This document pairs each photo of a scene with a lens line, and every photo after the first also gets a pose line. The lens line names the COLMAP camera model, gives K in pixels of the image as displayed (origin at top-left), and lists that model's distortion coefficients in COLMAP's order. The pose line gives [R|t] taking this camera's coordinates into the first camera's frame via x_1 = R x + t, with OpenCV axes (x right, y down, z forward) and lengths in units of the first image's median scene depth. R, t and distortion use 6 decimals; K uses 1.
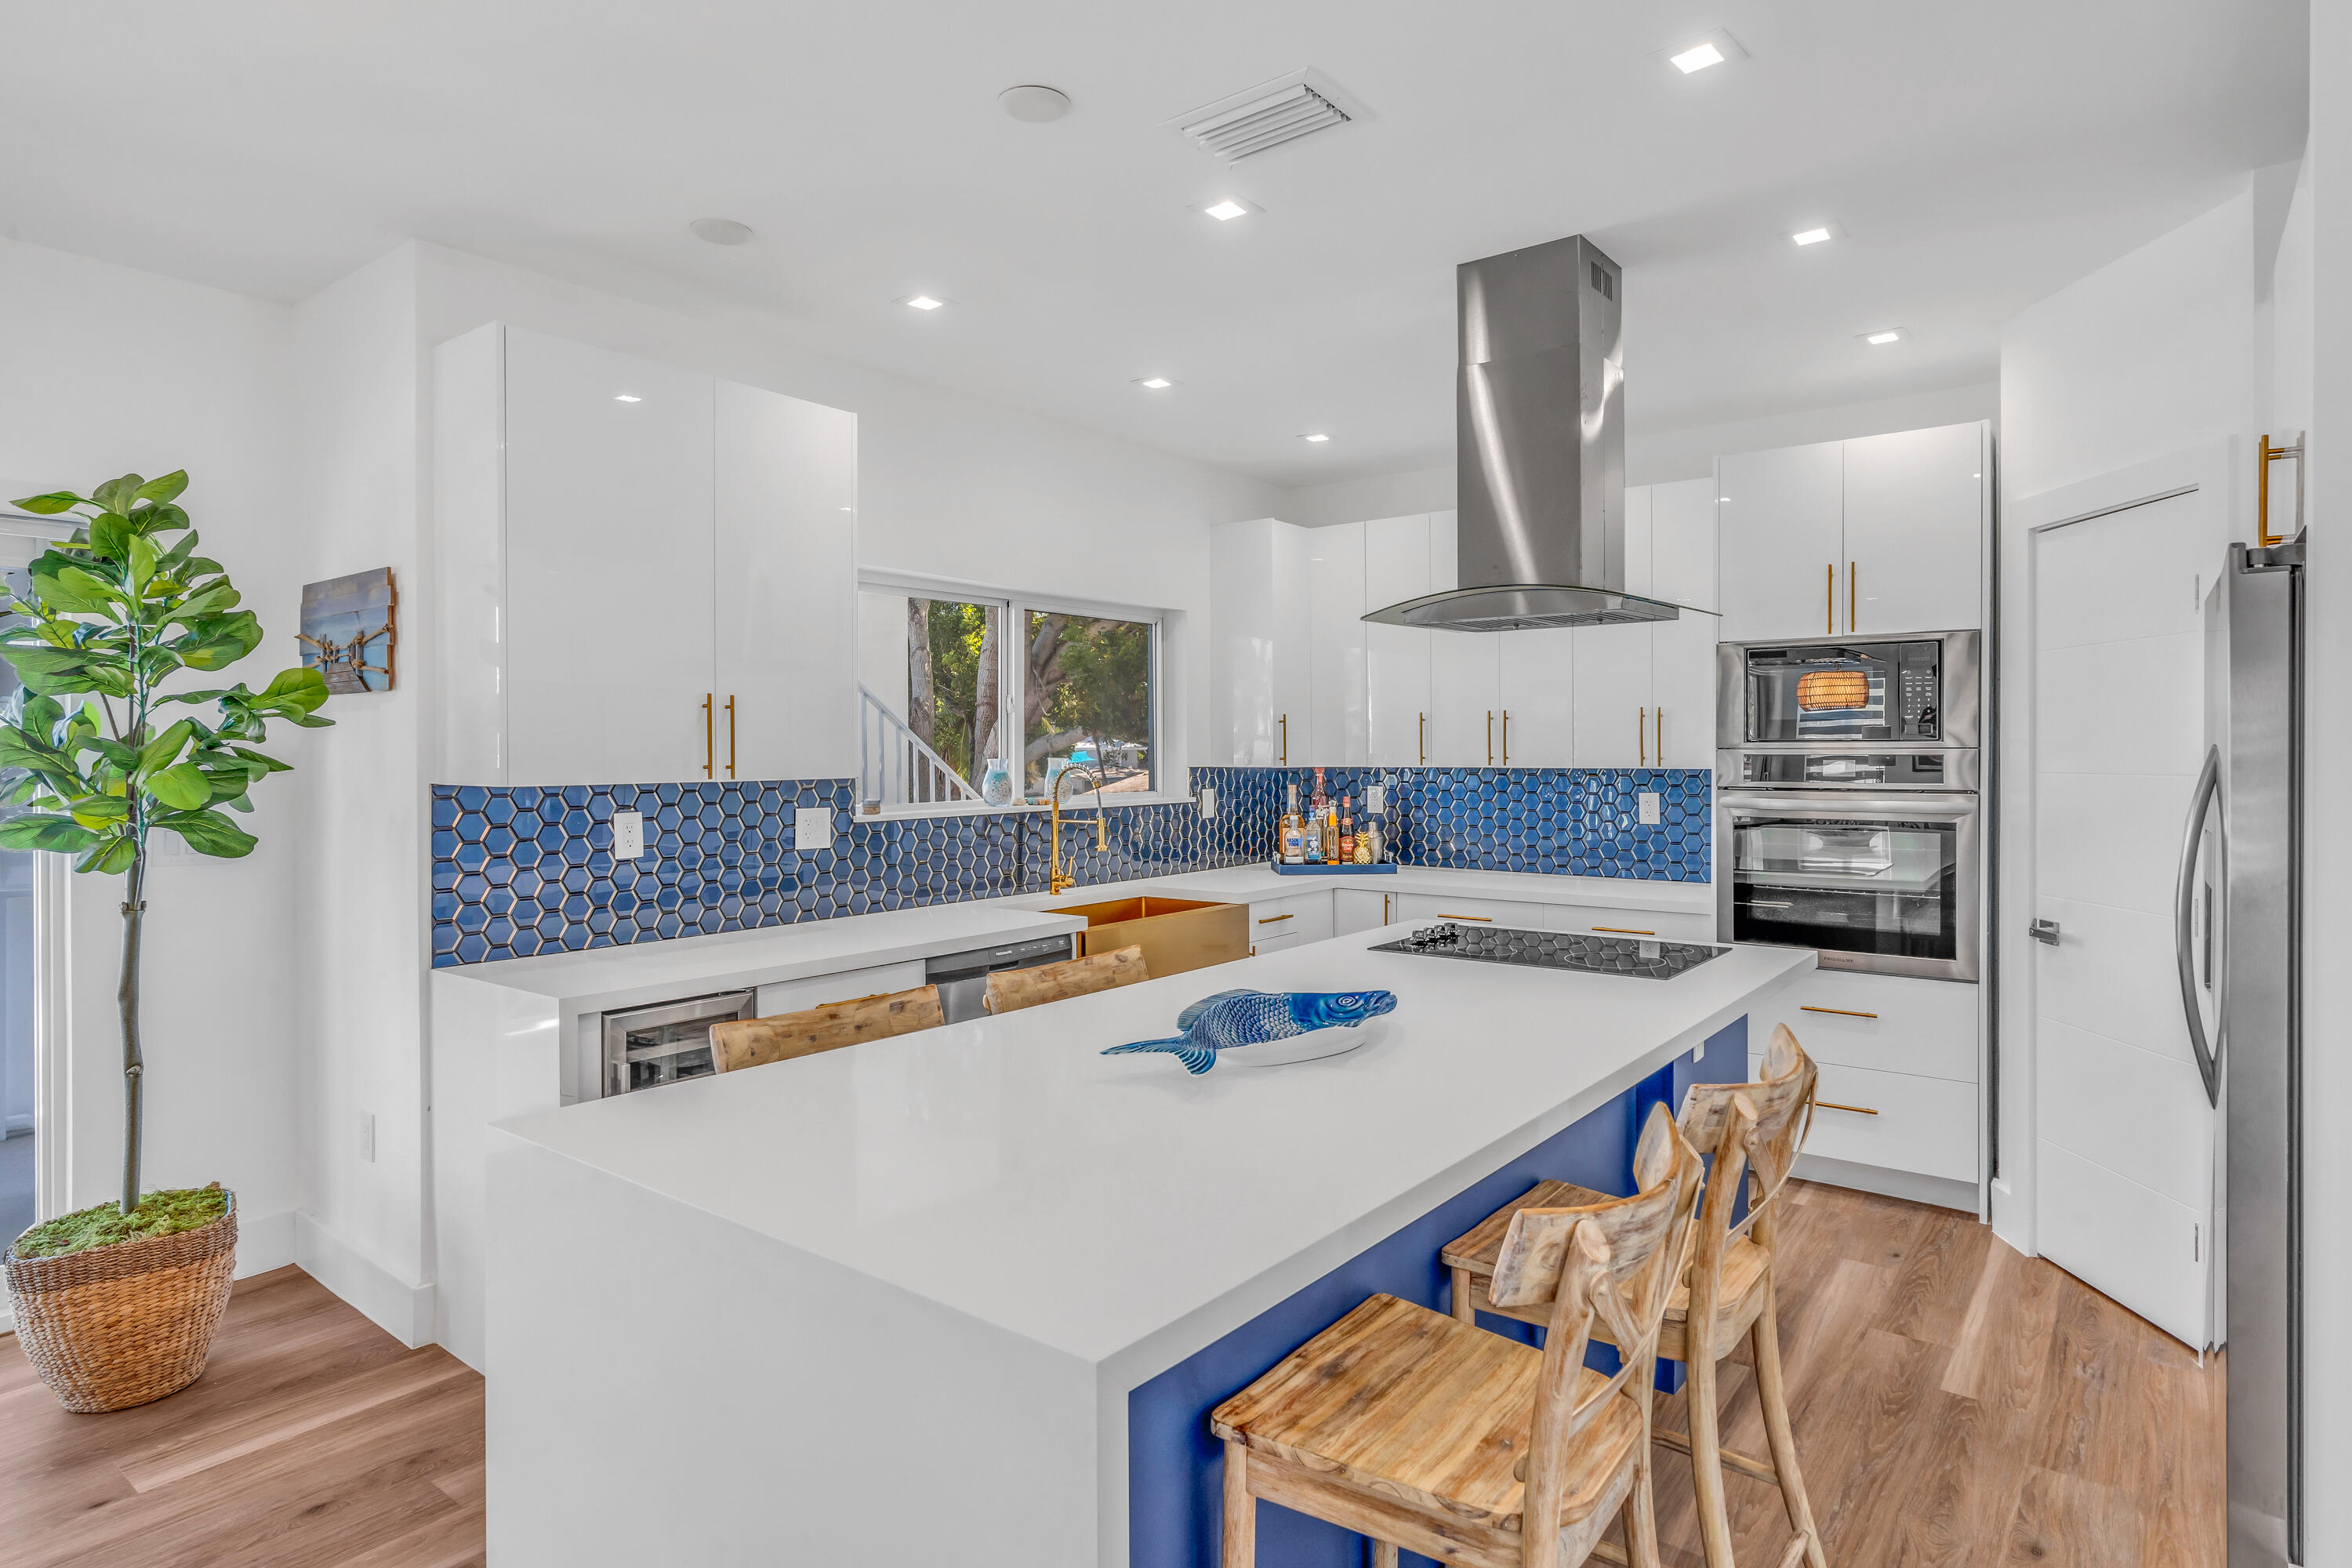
lens RADIAL K [[1092.1, 0, 1182.6], [0, 1092.1, 779.0], [0, 0, 1]] dist [-0.004073, -0.000019]
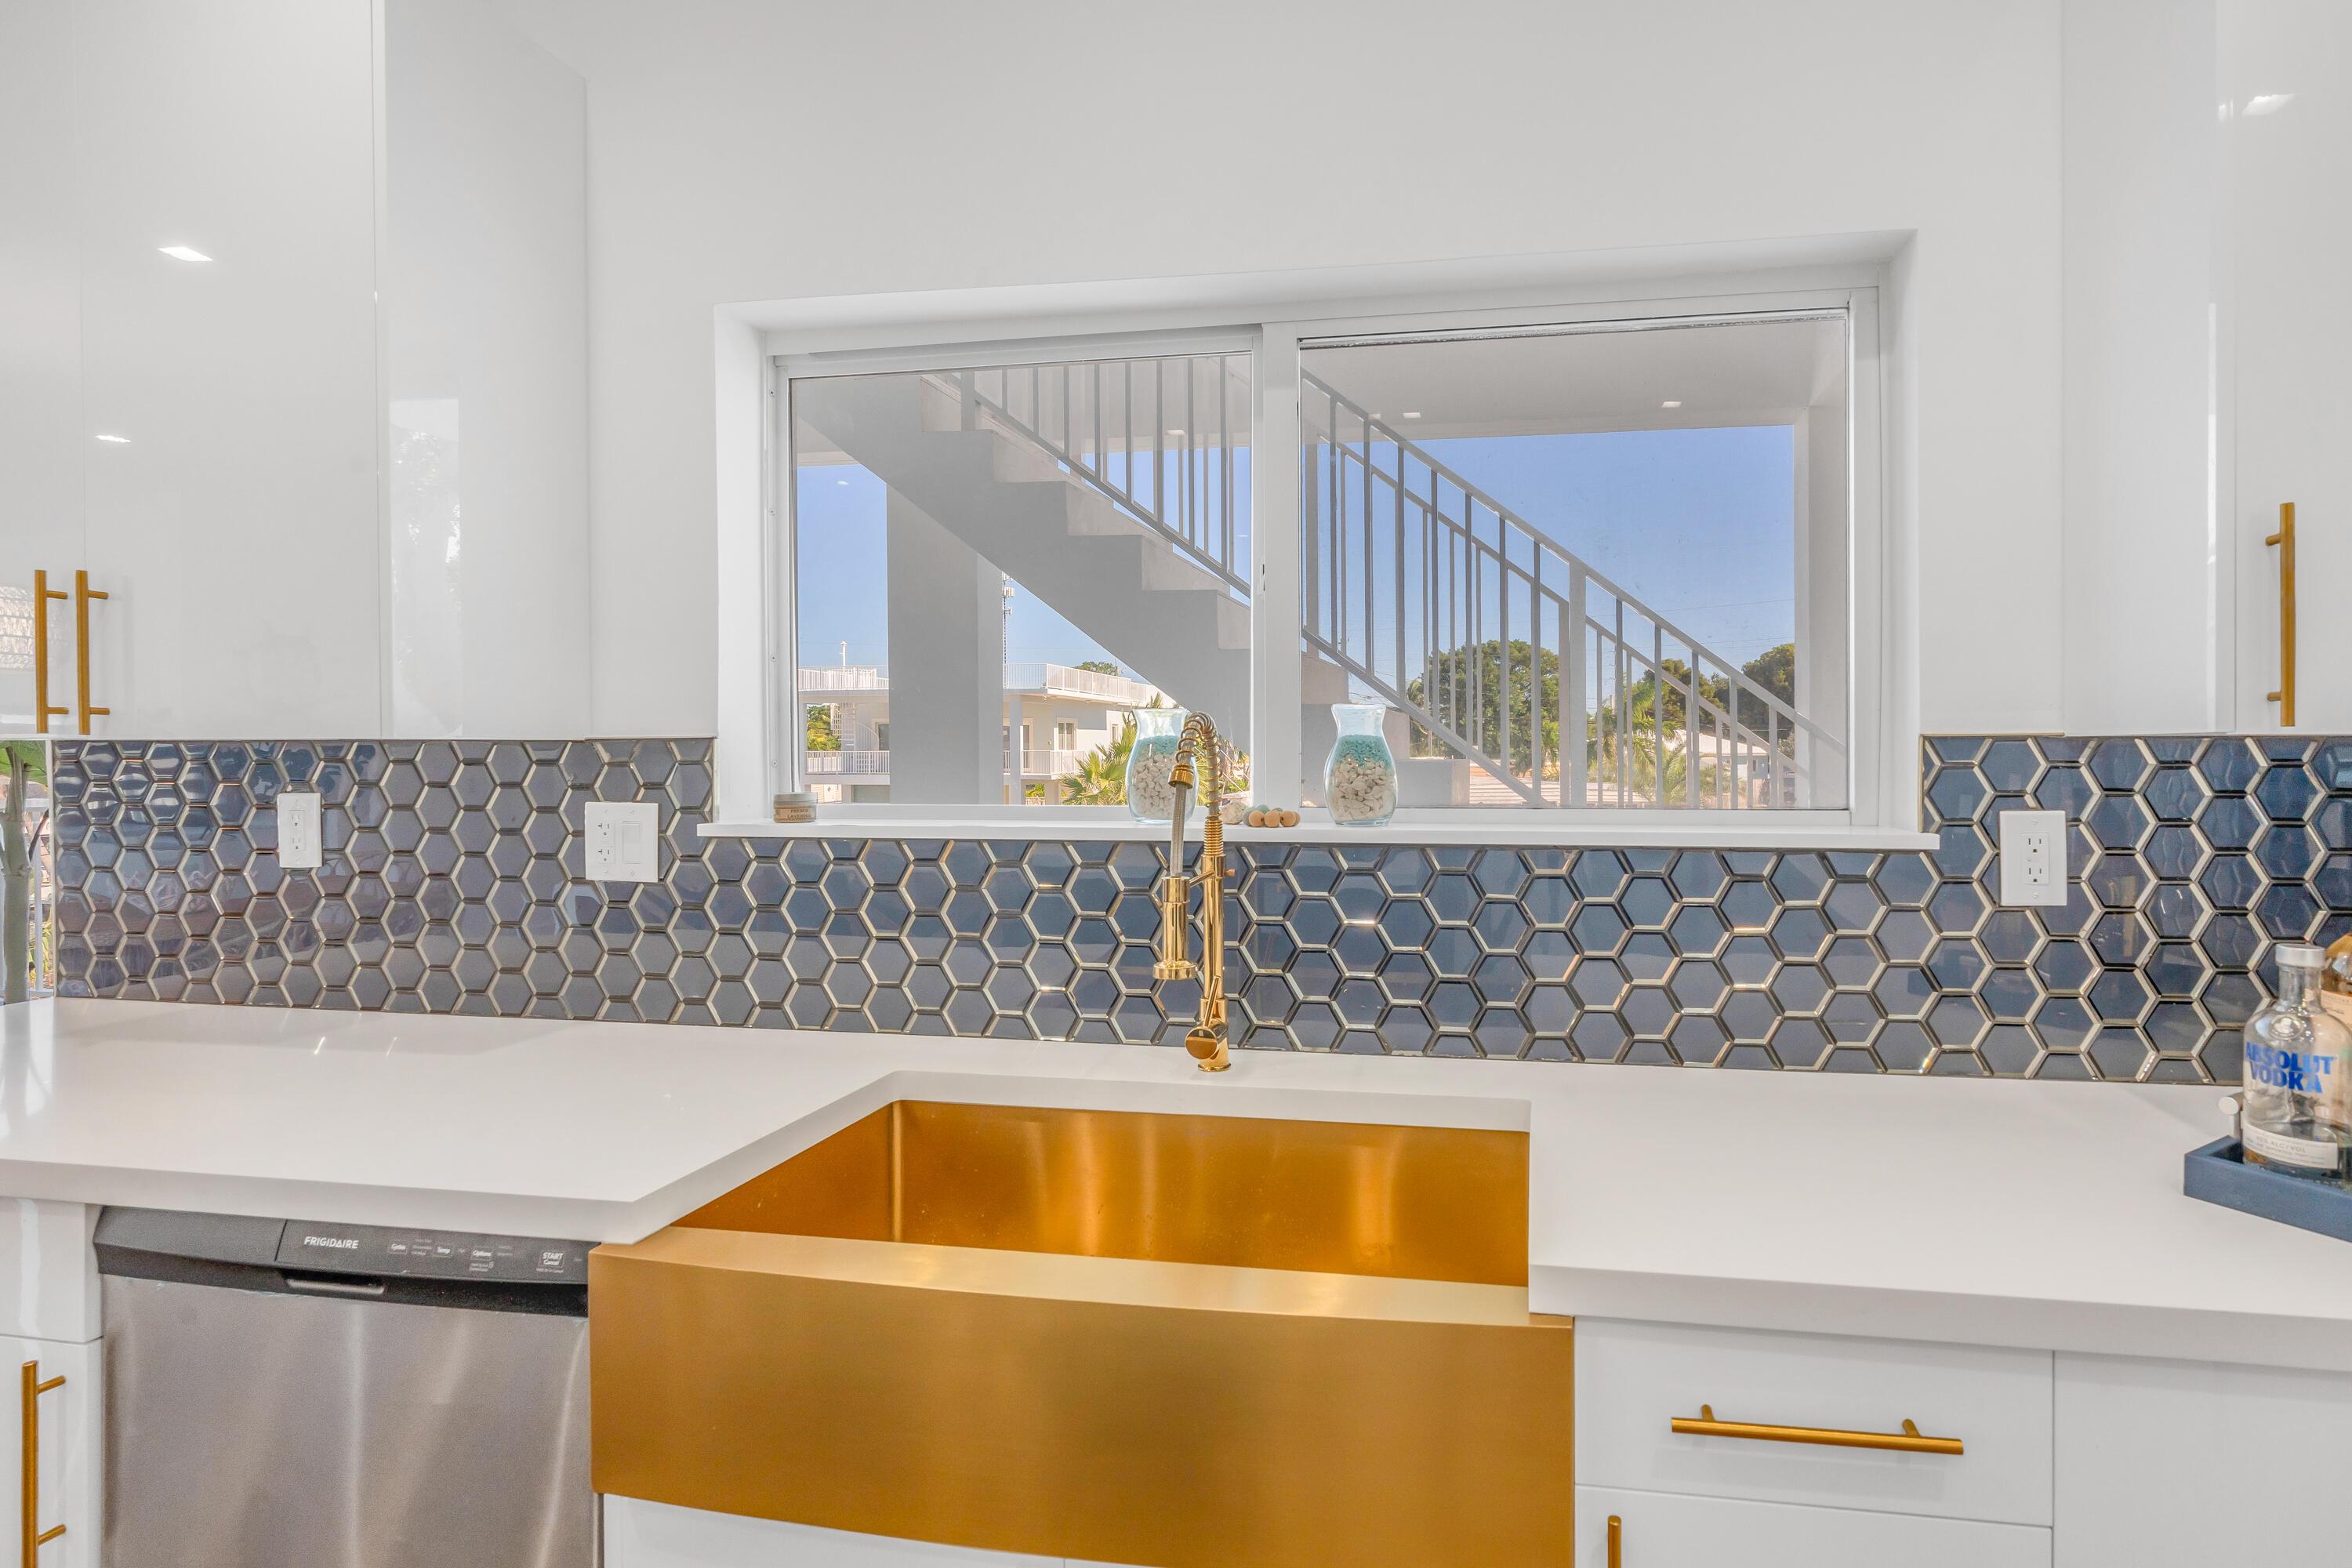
lens RADIAL K [[1092.1, 0, 1182.6], [0, 1092.1, 779.0], [0, 0, 1]] dist [-0.004073, -0.000019]
pose [[0.532768, 0.018026, -0.846070, 0.225713], [-0.026075, 0.999648, 0.004879, 0.006640], [0.845860, 0.019461, 0.533050, 0.926627]]
